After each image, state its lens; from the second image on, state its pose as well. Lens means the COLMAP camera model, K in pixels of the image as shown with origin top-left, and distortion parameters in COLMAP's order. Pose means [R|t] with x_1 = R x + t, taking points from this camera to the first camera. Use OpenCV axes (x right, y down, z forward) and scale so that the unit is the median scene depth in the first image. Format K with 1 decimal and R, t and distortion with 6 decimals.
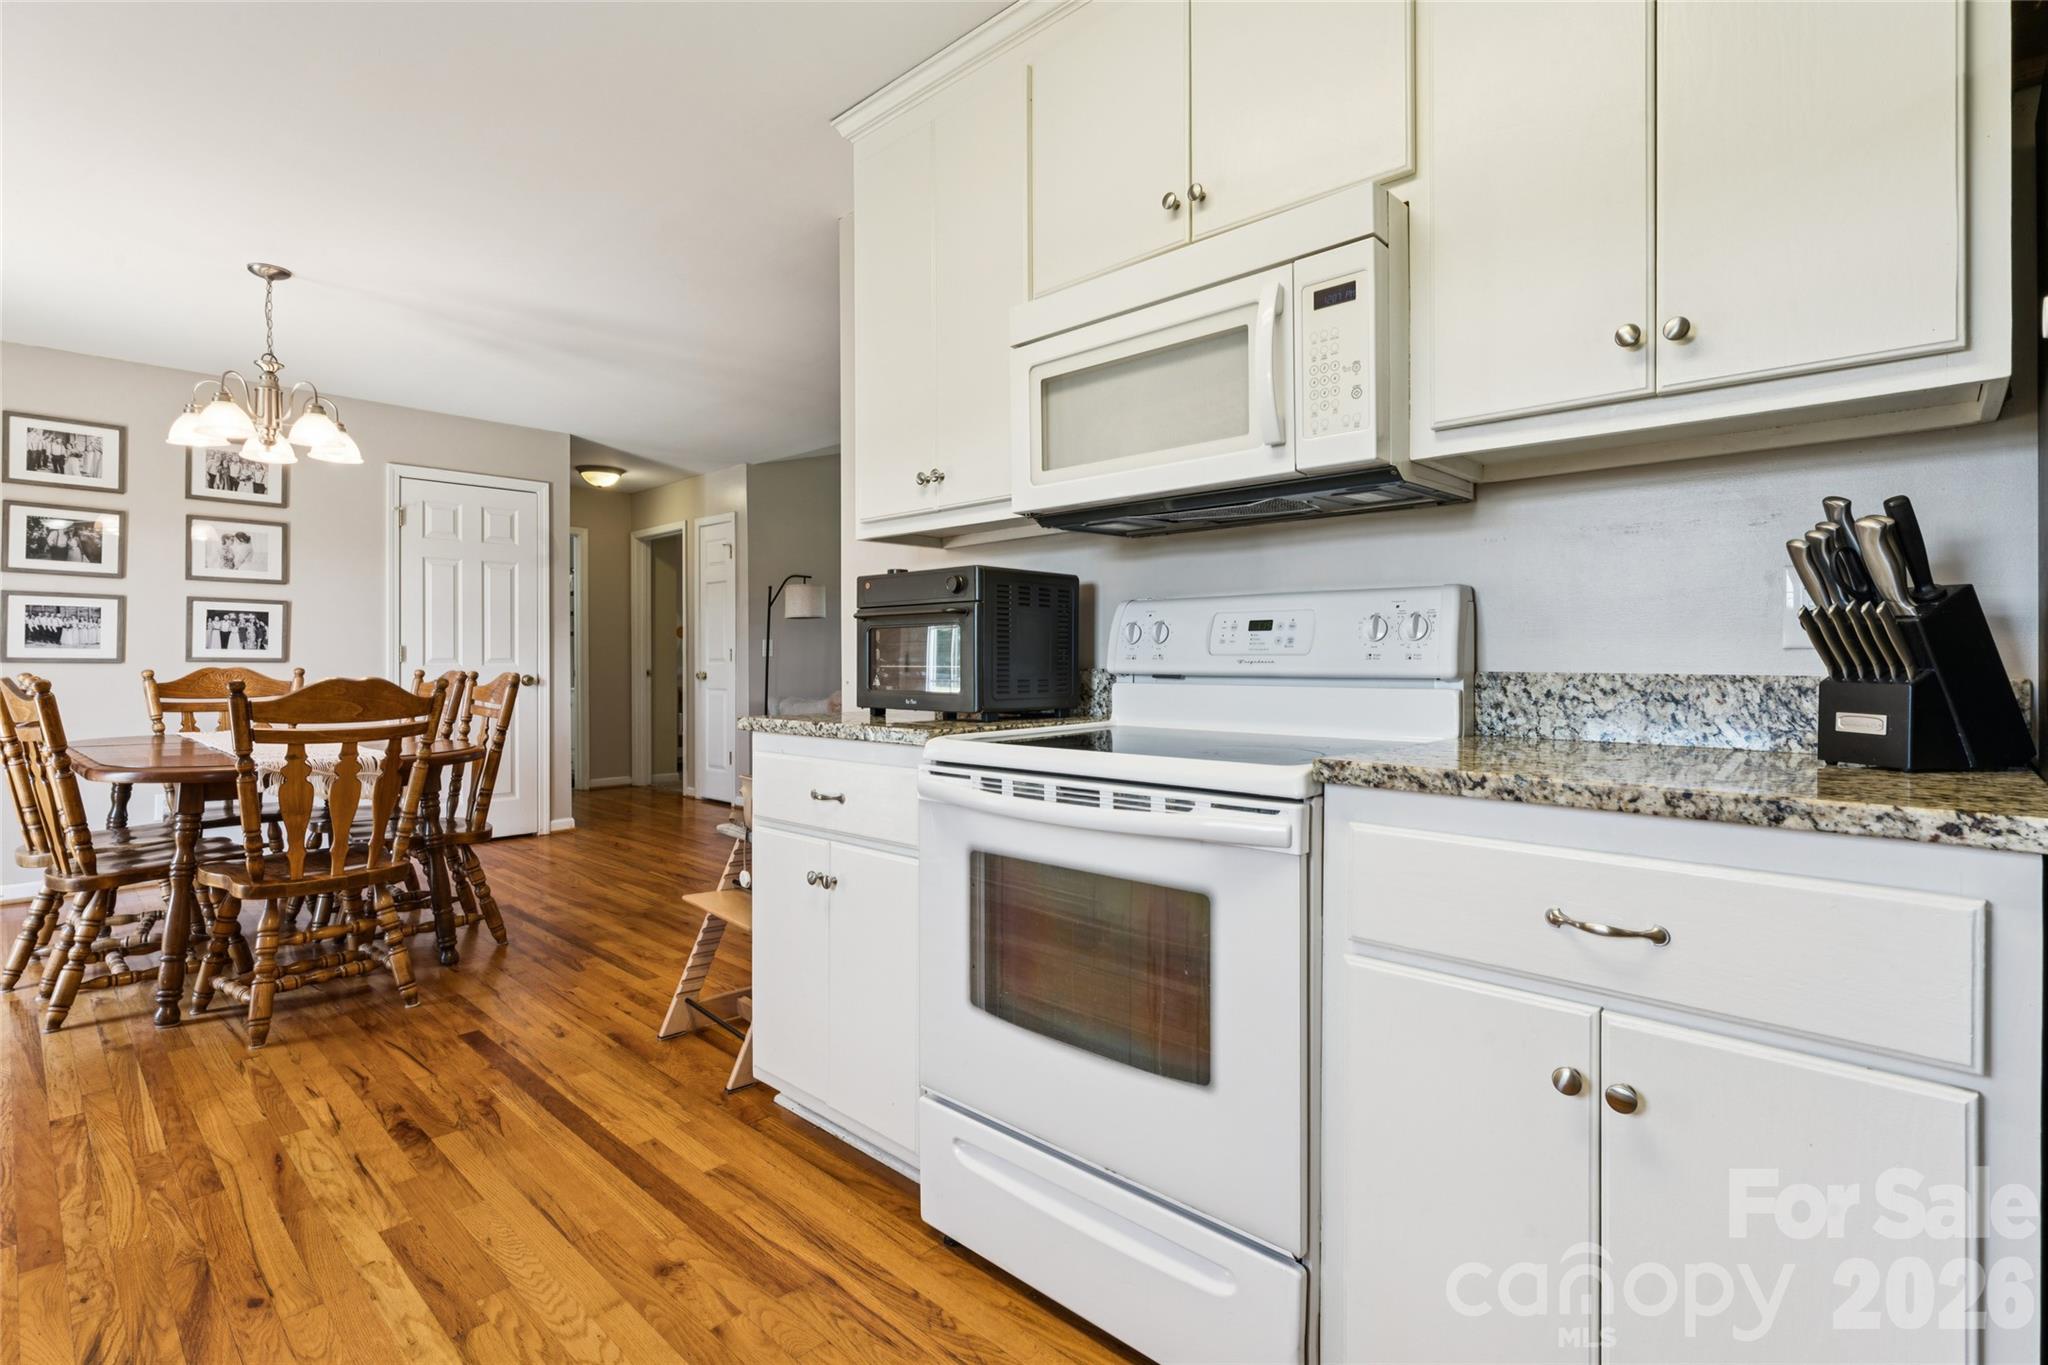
lens RADIAL K [[956.4, 0, 1021.0], [0, 956.4, 658.1], [0, 0, 1]] dist [-0.000430, -0.000011]
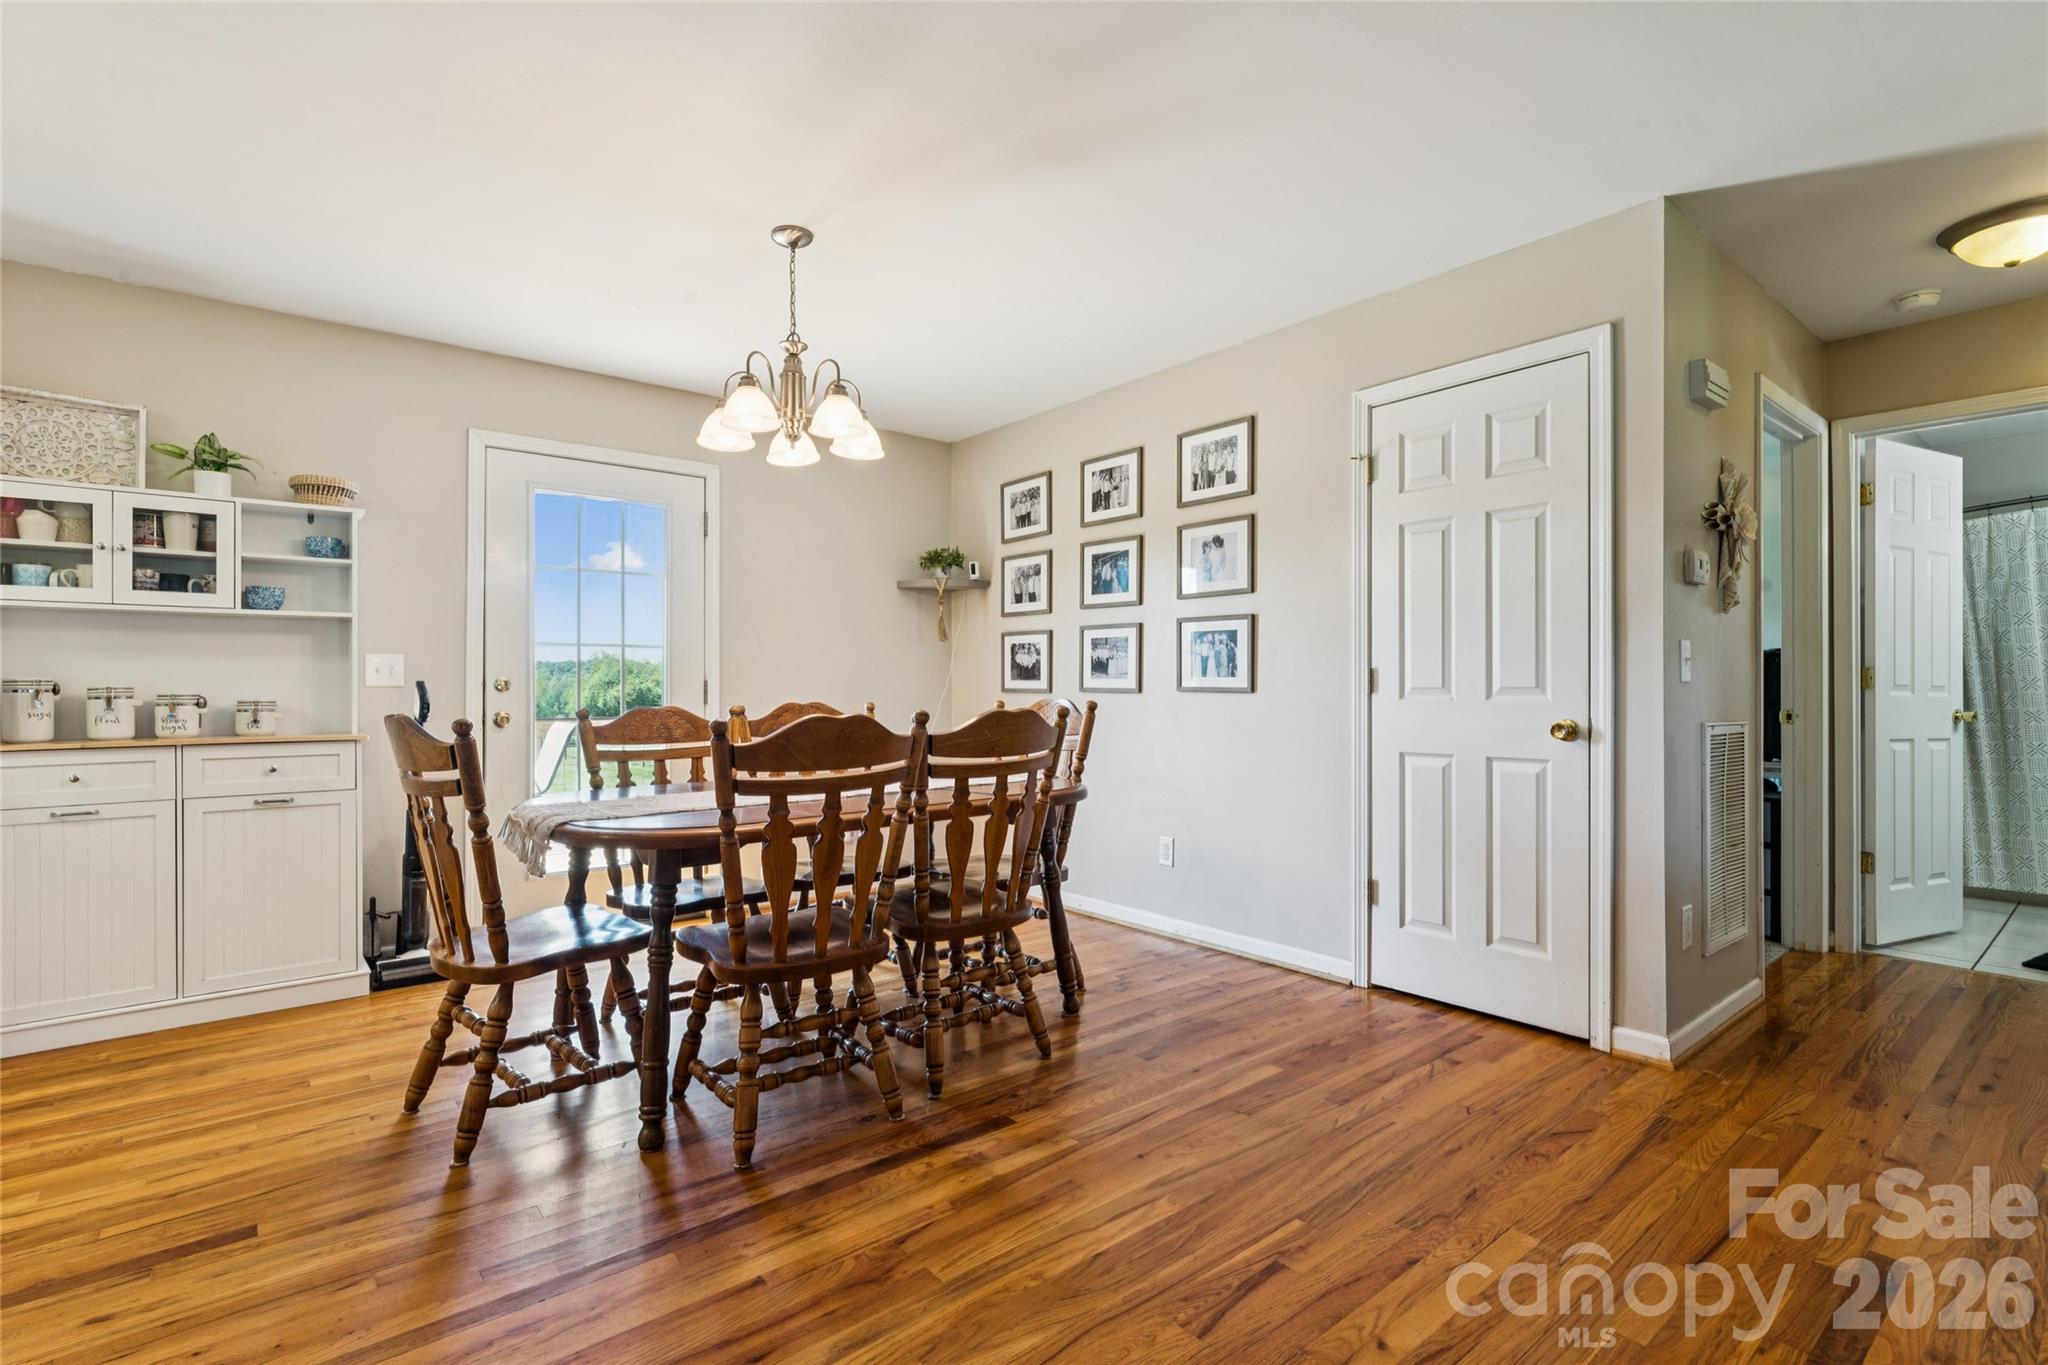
lens RADIAL K [[956.4, 0, 1022.6], [0, 956.4, 684.3], [0, 0, 1]] dist [-0.000430, -0.000011]
pose [[-0.129037, -0.003402, -0.991634, 0.042900], [0.004526, 0.999982, -0.004020, -0.000839], [0.991629, -0.005007, -0.129019, 1.622928]]
